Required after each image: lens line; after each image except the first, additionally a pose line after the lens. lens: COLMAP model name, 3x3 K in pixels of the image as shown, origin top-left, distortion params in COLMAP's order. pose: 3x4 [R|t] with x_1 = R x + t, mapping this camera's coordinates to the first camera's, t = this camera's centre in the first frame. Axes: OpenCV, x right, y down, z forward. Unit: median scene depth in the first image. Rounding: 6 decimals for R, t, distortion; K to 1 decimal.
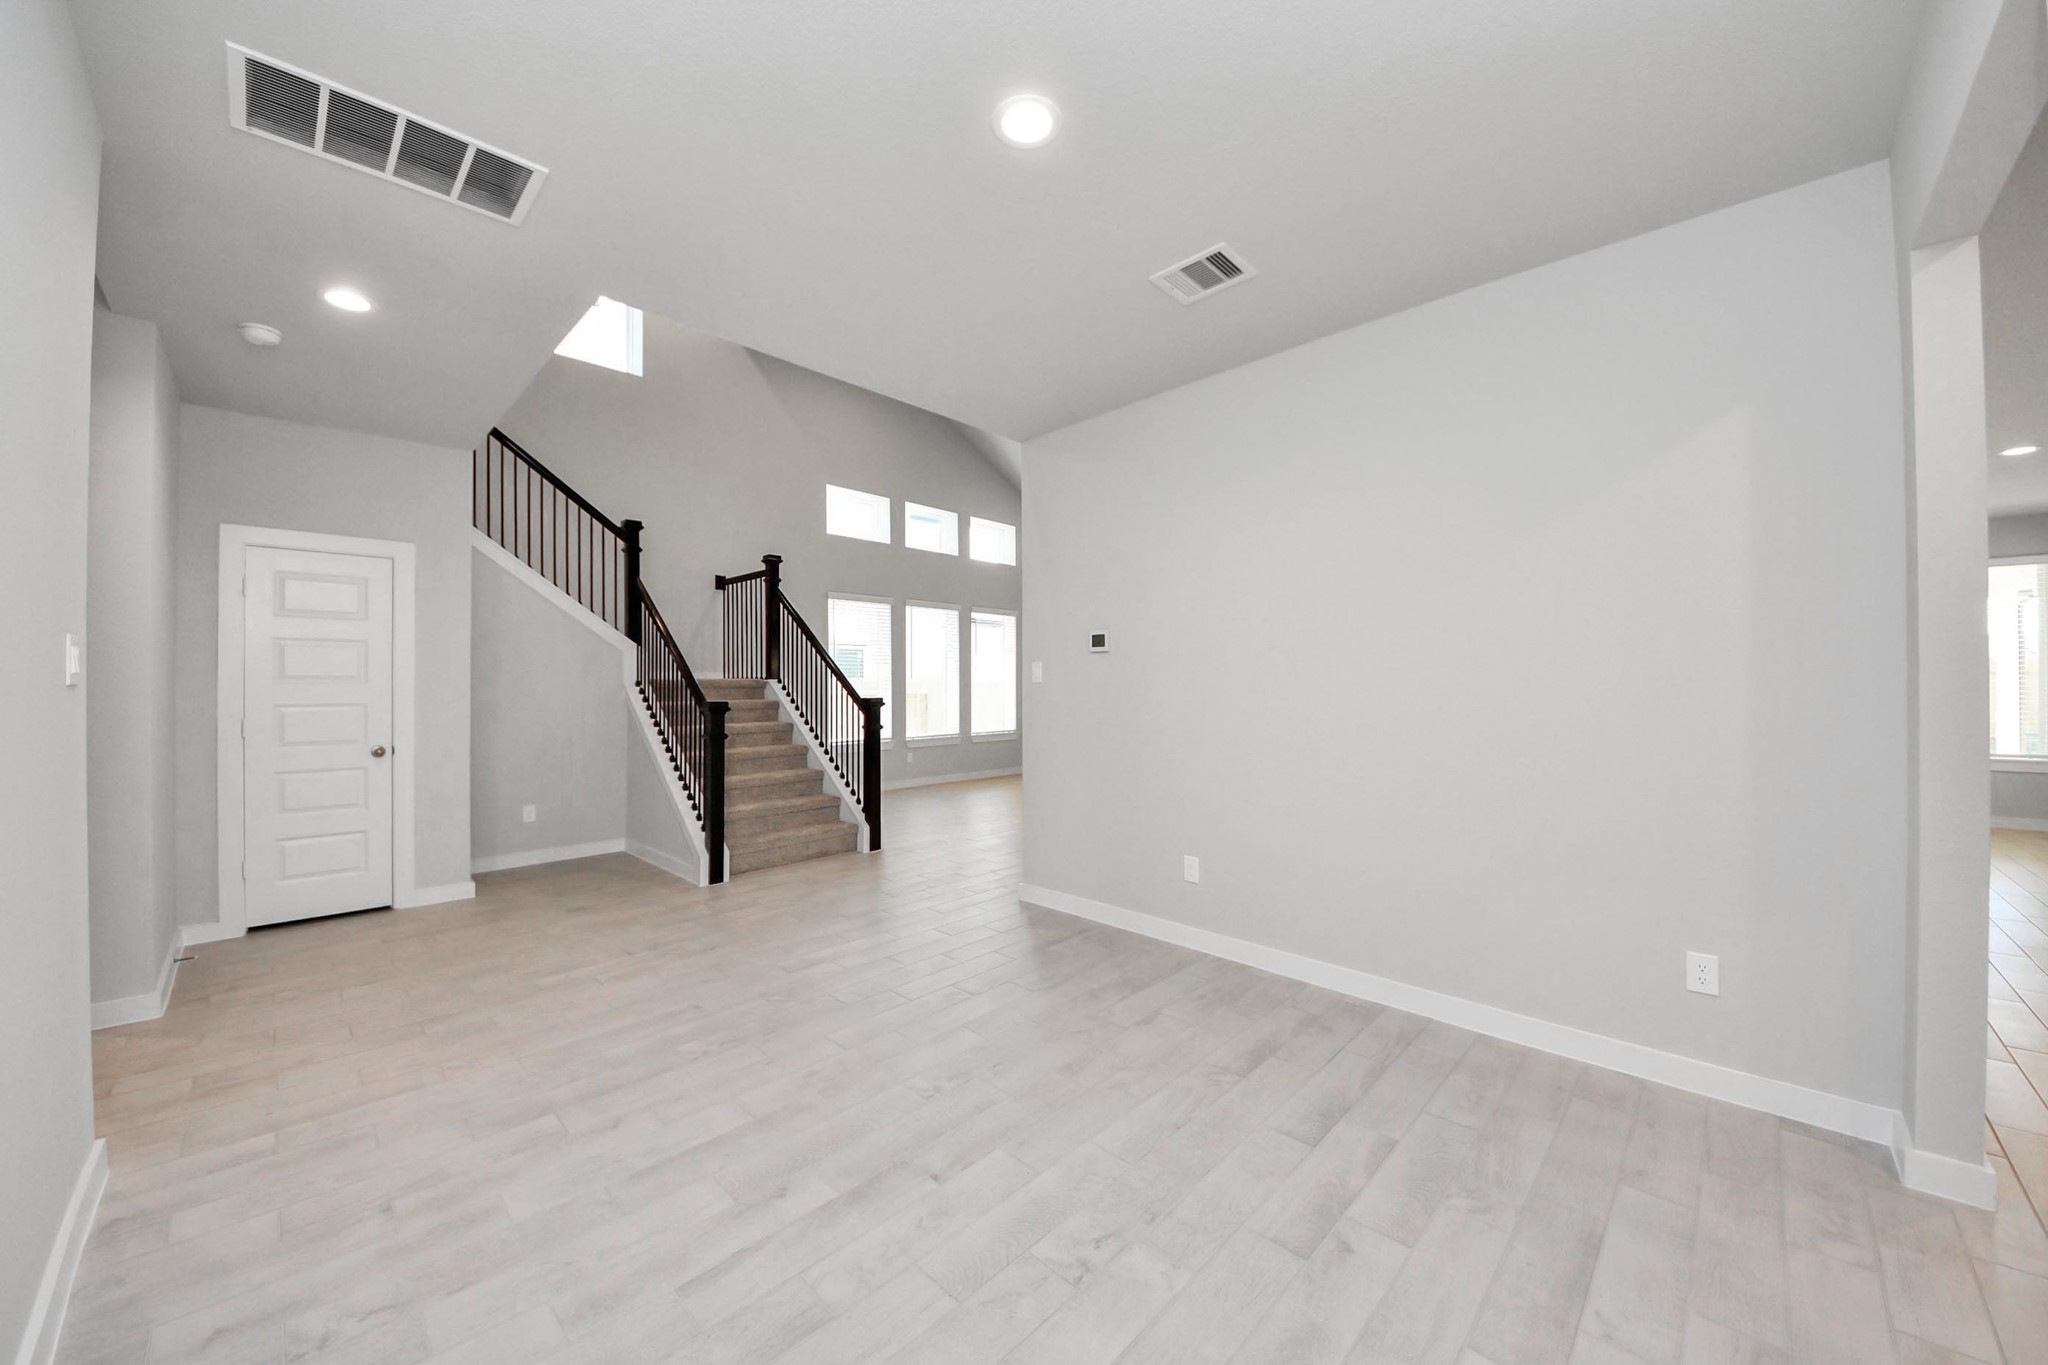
lens RADIAL K [[739.7, 0, 1028.5], [0, 739.7, 689.0], [0, 0, 1]] dist [0.000213, -0.000419]
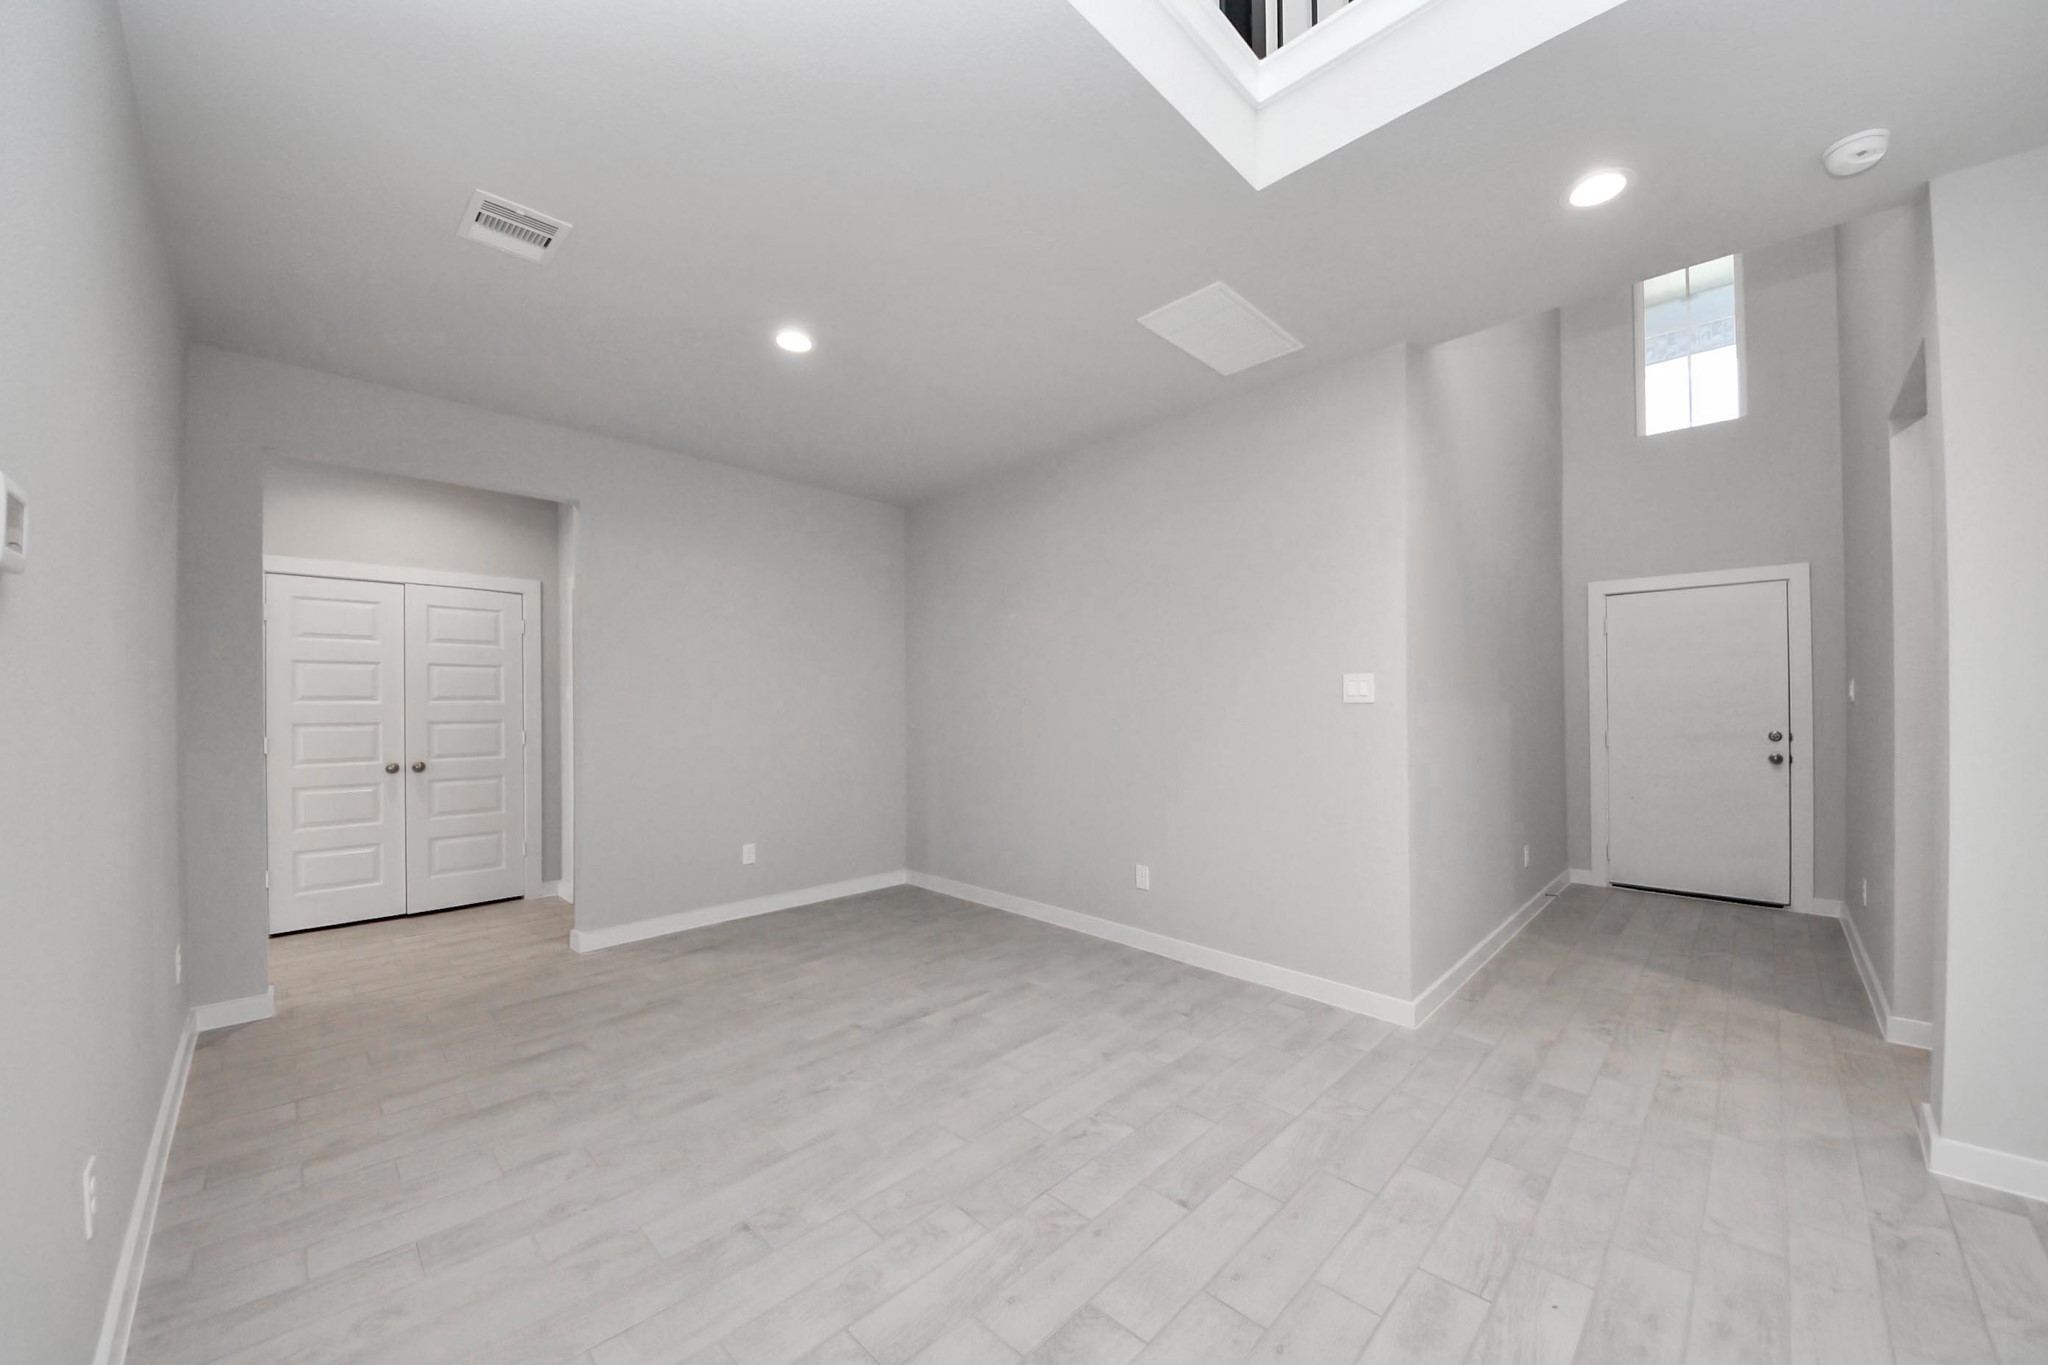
lens RADIAL K [[739.7, 0, 1028.5], [0, 739.7, 689.0], [0, 0, 1]] dist [0.000213, -0.000419]
pose [[-0.999954, 0.007302, 0.006193, -0.441472], [0.007185, 0.999800, -0.018658, -0.009795], [-0.006328, -0.018613, -0.999807, 2.272781]]
